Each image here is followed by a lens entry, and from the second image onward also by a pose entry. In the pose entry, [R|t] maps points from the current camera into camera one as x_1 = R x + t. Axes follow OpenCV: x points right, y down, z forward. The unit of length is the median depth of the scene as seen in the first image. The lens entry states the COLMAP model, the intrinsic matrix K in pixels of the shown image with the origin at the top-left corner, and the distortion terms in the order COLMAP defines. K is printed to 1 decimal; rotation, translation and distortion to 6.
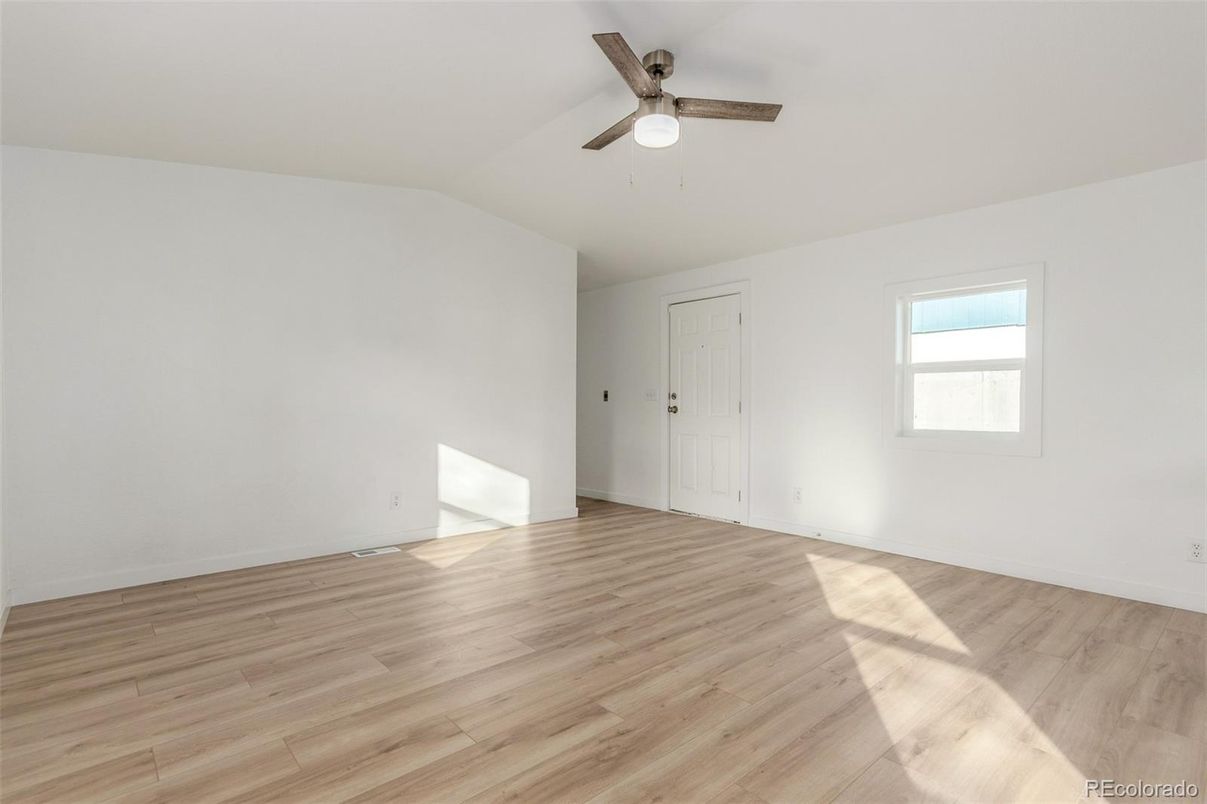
lens RADIAL K [[569.8, 0, 599.2], [0, 569.8, 409.9], [0, 0, 1]] dist [0.002412, -0.000080]
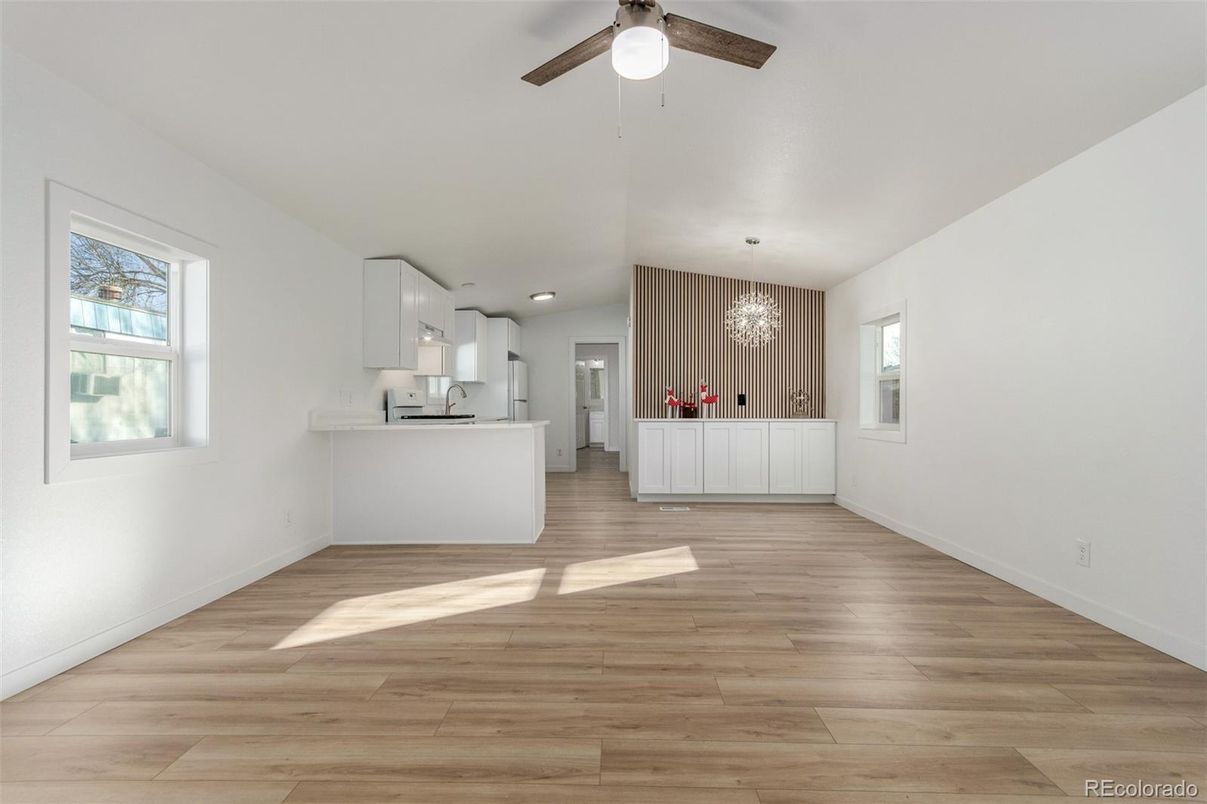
lens RADIAL K [[569.8, 0, 599.2], [0, 569.8, 409.9], [0, 0, 1]] dist [0.002412, -0.000080]
pose [[-0.735709, -0.009406, 0.677232, -0.384961], [0.001100, 0.999886, 0.015083, -0.020355], [-0.677297, 0.011842, -0.735615, 1.597592]]
